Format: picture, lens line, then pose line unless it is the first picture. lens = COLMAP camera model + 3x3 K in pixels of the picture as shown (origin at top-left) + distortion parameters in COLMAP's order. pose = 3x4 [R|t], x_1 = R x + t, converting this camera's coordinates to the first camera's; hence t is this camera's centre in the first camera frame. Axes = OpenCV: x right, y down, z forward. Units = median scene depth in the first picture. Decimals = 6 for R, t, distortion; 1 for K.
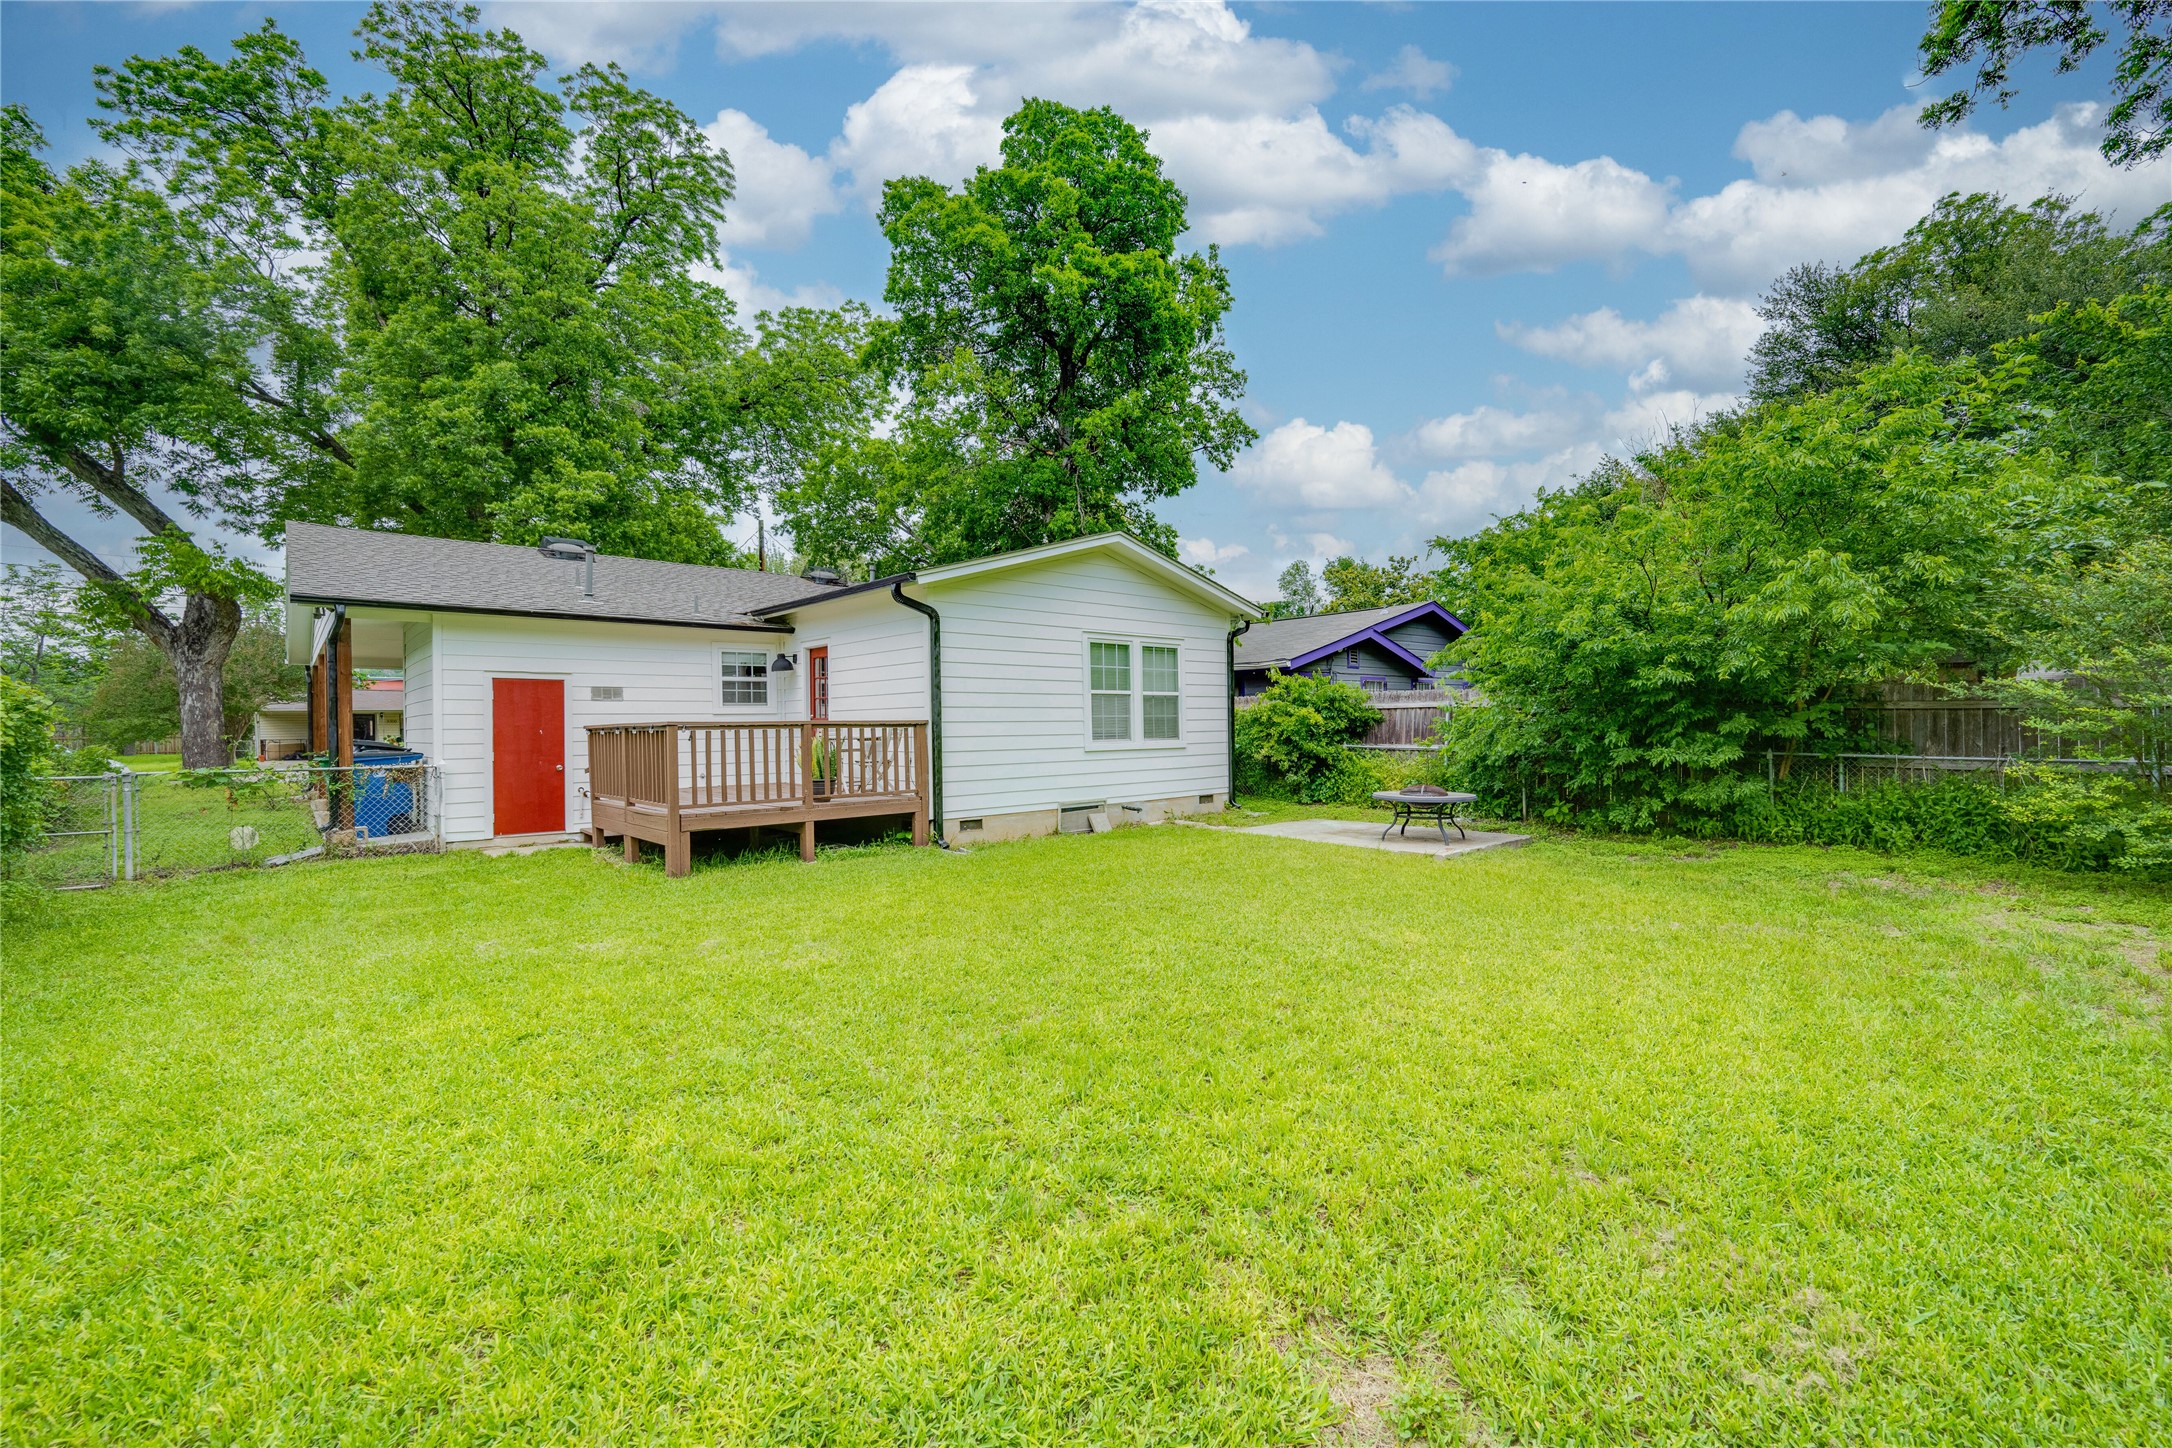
lens RADIAL K [[868.9, 0, 1102.0], [0, 868.9, 738.4], [0, 0, 1]] dist [-0.000889, -0.000038]
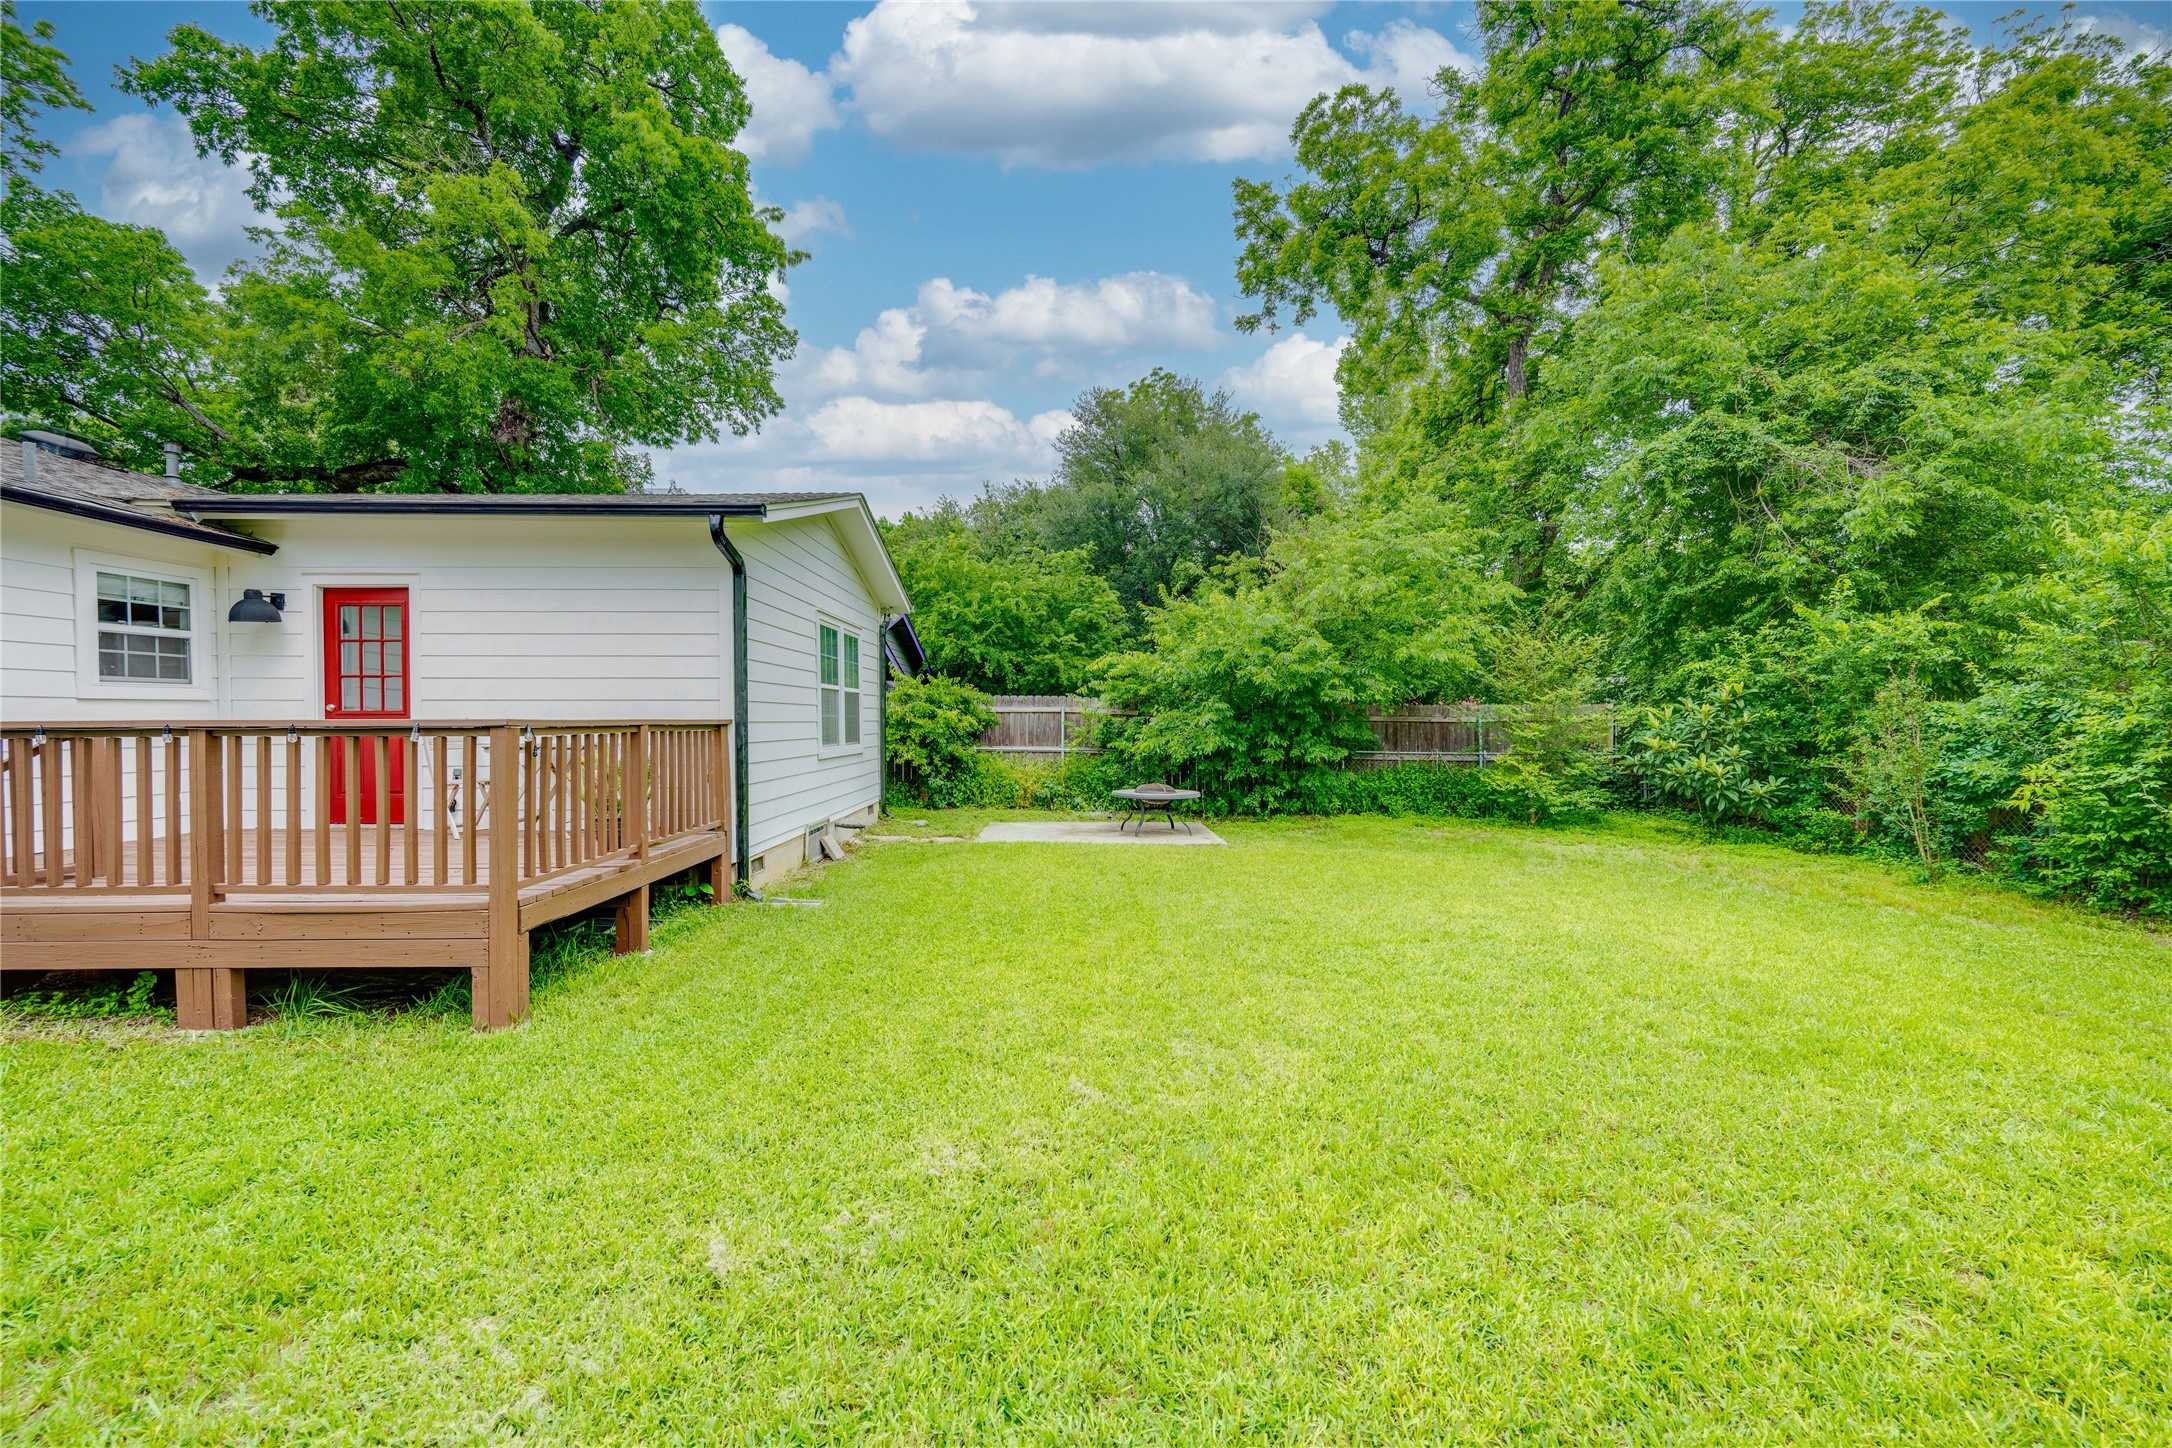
lens RADIAL K [[865.1, 0, 1076.0], [0, 865.1, 725.0], [0, 0, 1]] dist [0.009633, -0.000074]
pose [[0.674302, 0.007972, 0.738413, -0.439925], [0.003501, 0.999896, -0.013992, -0.004980], [-0.738448, 0.012020, 0.674204, 0.275138]]
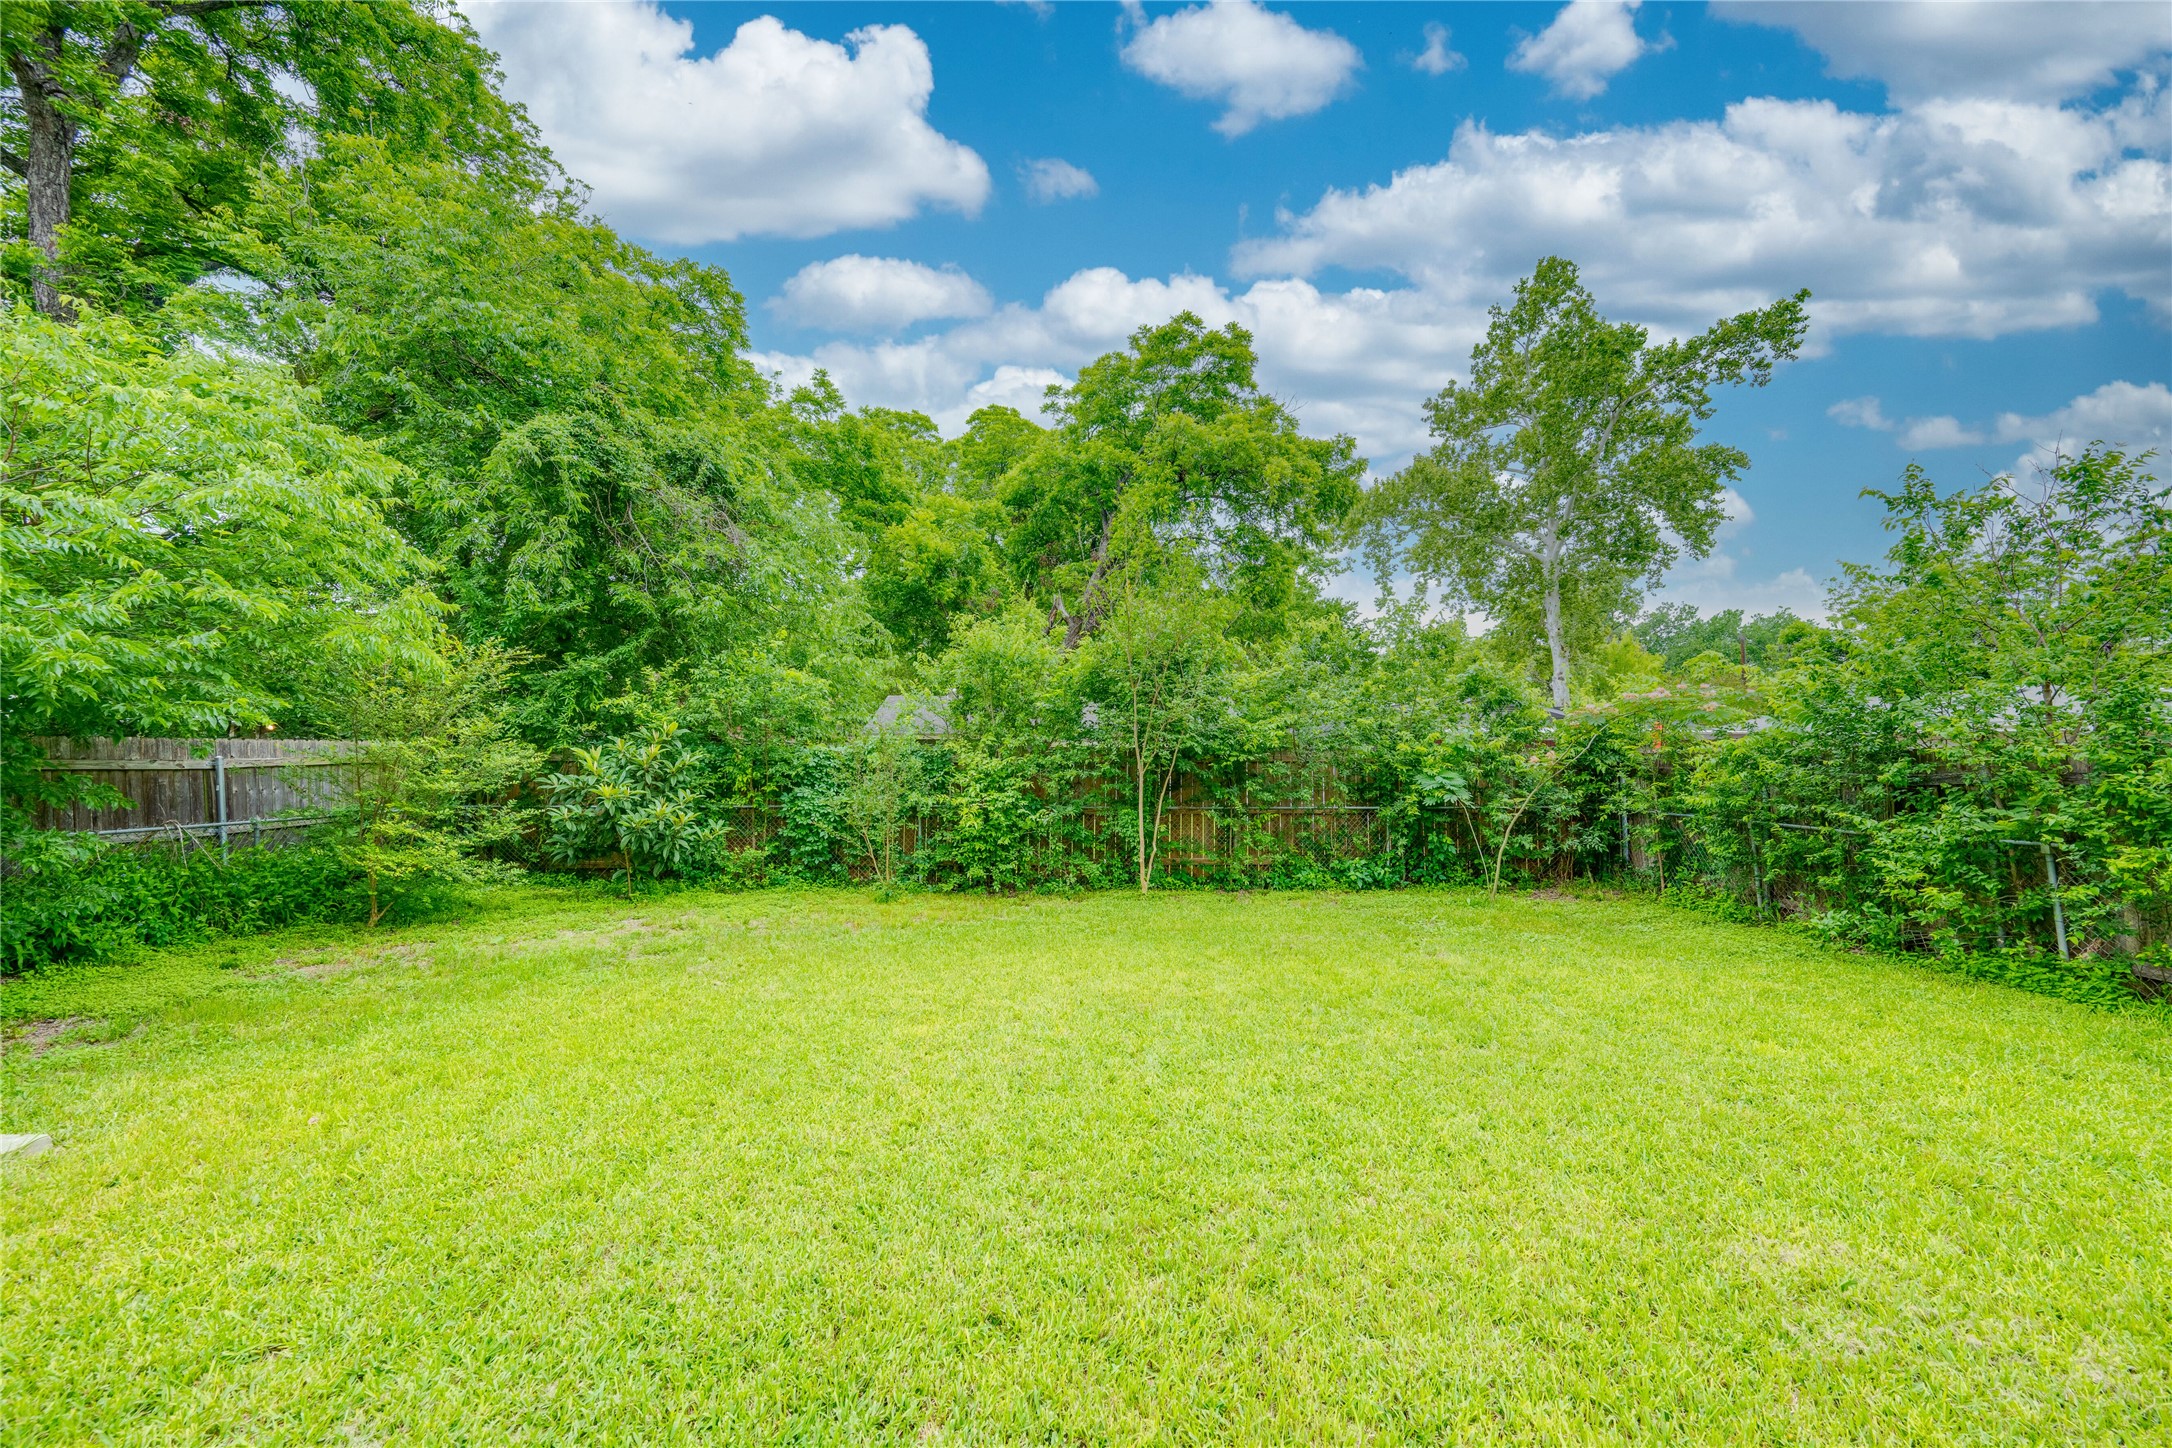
lens RADIAL K [[868.9, 0, 1102.0], [0, 868.9, 738.4], [0, 0, 1]] dist [-0.000889, -0.000038]
pose [[-0.748419, 0.028026, 0.662634, -0.171351], [0.024364, 0.999594, -0.014760, -0.020996], [-0.662779, 0.005097, -0.748798, 0.728426]]
